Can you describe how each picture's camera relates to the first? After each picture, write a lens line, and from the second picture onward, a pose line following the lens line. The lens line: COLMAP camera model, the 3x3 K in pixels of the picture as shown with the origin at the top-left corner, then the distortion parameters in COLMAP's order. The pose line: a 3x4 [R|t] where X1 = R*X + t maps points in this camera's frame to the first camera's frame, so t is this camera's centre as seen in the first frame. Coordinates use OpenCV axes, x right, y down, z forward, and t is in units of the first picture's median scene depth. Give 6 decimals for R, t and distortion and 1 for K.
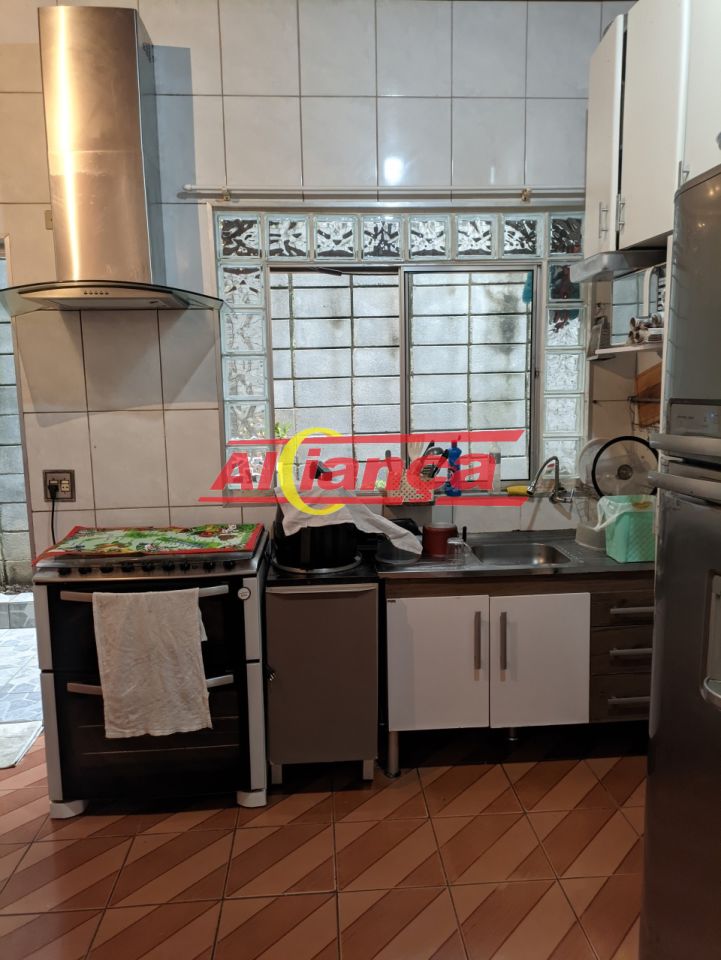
lens RADIAL K [[705.0, 0, 365.3], [0, 705.0, 479.8], [0, 0, 1]] dist [0.056210, -0.047004]
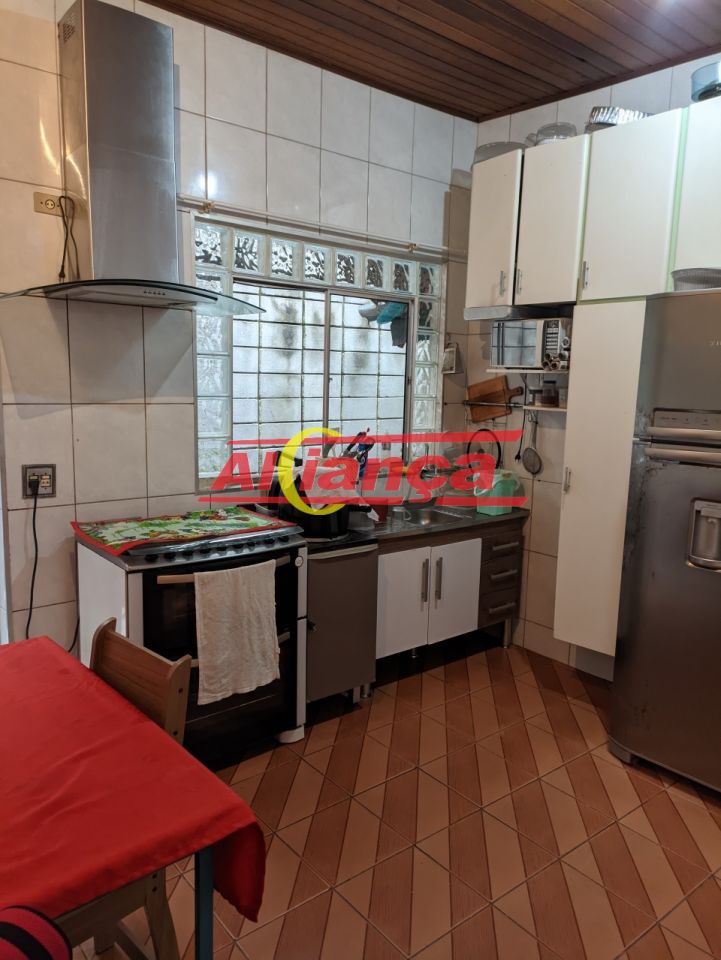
lens RADIAL K [[705.0, 0, 362.2], [0, 705.0, 478.7], [0, 0, 1]] dist [0.056210, -0.047004]
pose [[0.816493, -0.040893, 0.575905, -0.678540], [0.035383, 0.999158, 0.020782, 0.000741], [-0.576270, 0.003409, 0.817253, -0.030132]]
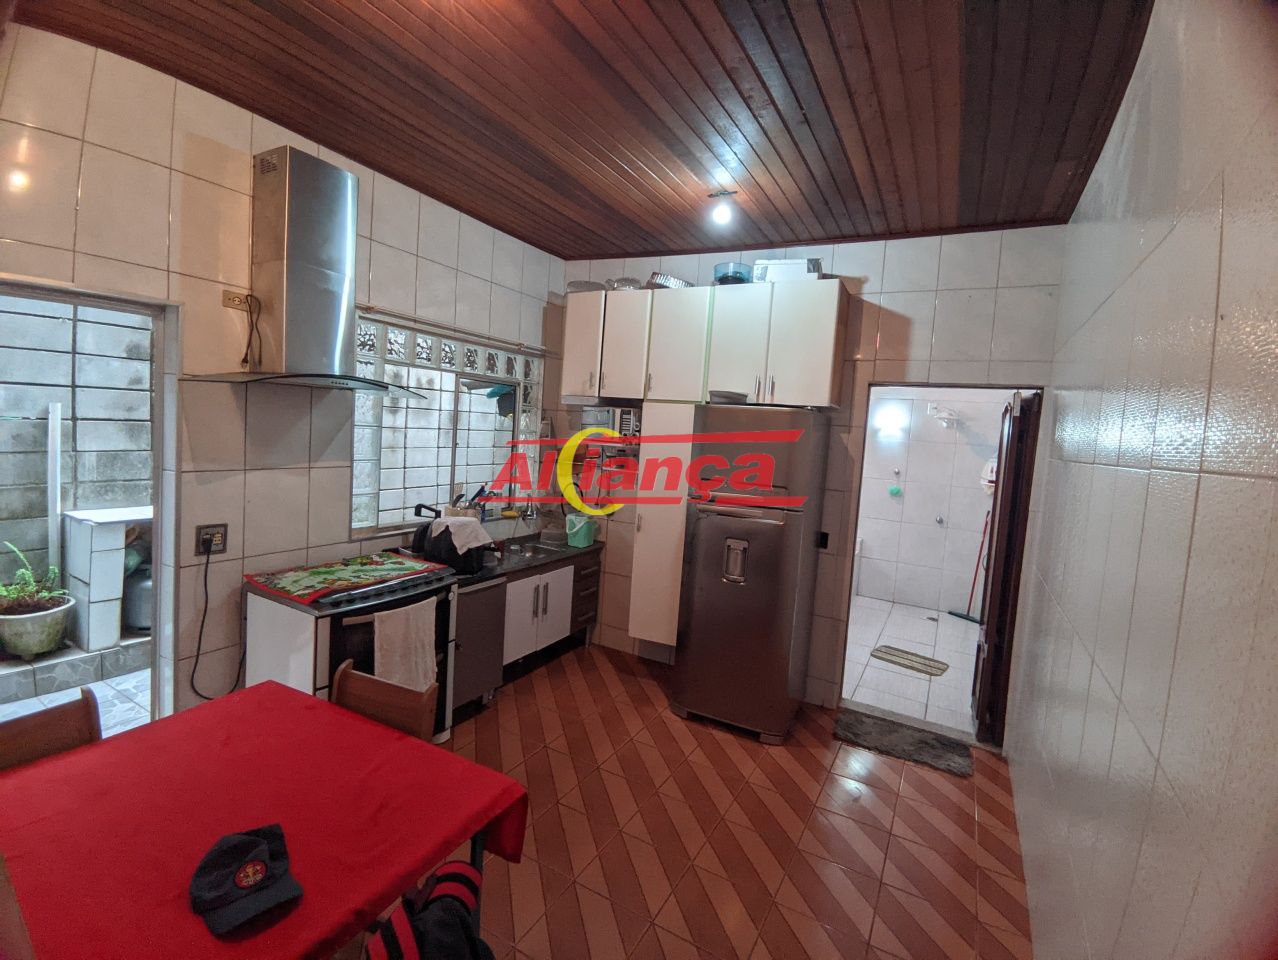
lens RADIAL K [[581.7, 0, 643.4], [0, 581.7, 465.1], [0, 0, 1]] dist [-0.001338, -0.006655]
pose [[0.538664, 0.003342, 0.842514, -0.882665], [0.033351, 0.999124, -0.025286, -0.063909], [-0.841860, 0.041719, 0.538081, -0.018186]]
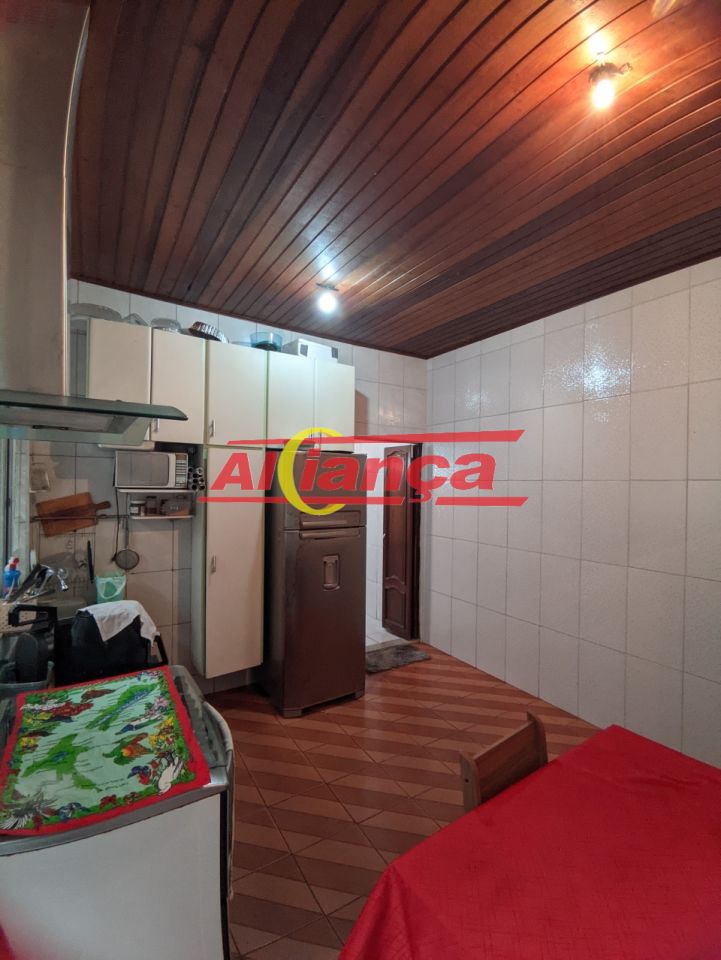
lens RADIAL K [[437.0, 0, 370.2], [0, 437.0, 485.0], [0, 0, 1]] dist [-0.001338, -0.006655]
pose [[-0.480721, 0.008929, 0.876828, -0.843172], [0.111500, 0.992454, 0.051024, -0.170467], [-0.869756, 0.122295, -0.478088, 0.922877]]
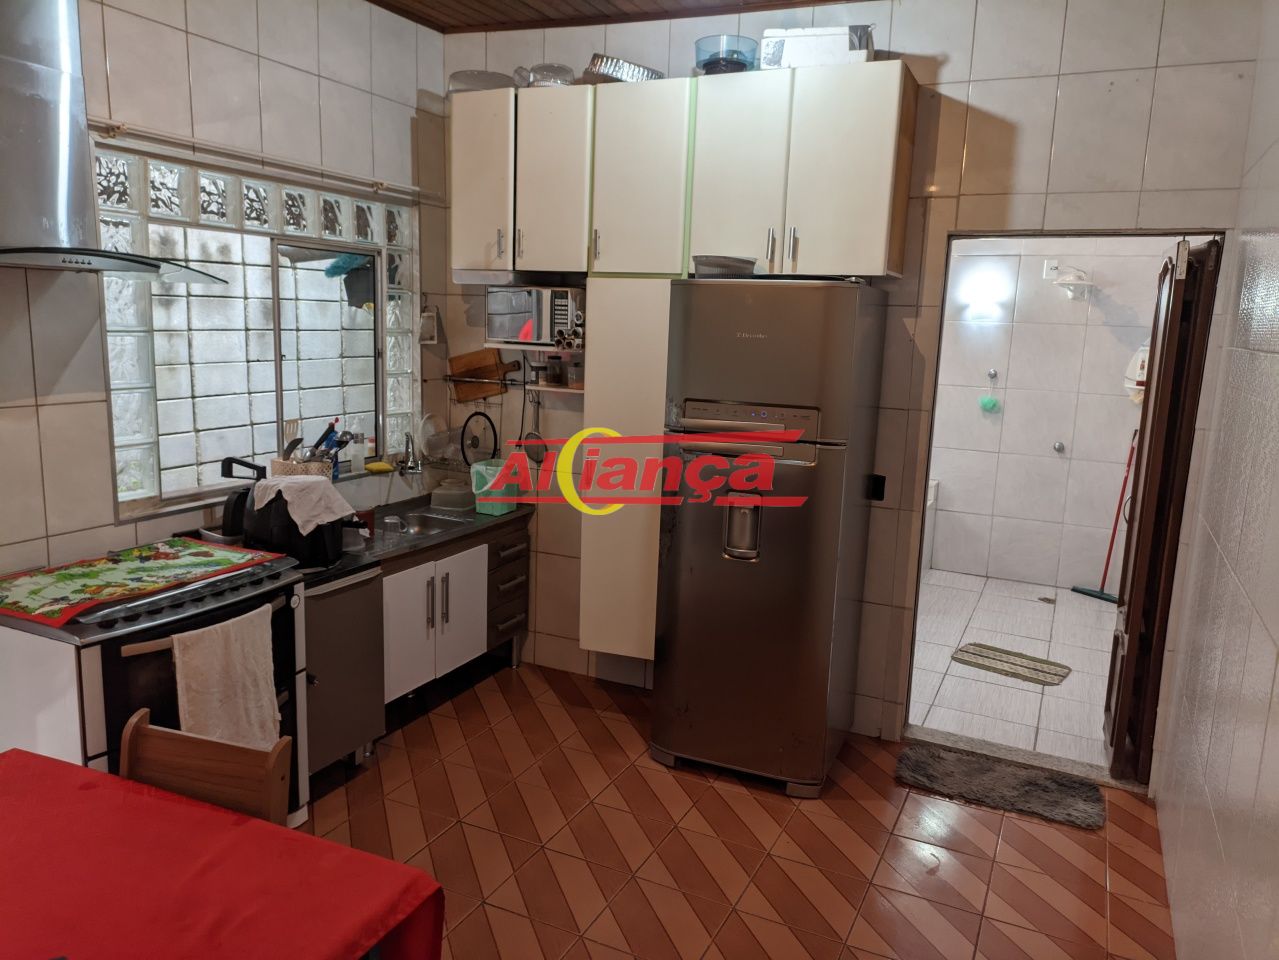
lens RADIAL K [[939.3, 0, 638.9], [0, 939.3, 477.4], [0, 0, 1]] dist [0.056210, -0.047004]
pose [[0.492488, -0.109581, 0.863393, -0.903612], [0.071587, 0.993781, 0.085295, -0.069613], [-0.867370, 0.019801, 0.497270, -0.025690]]
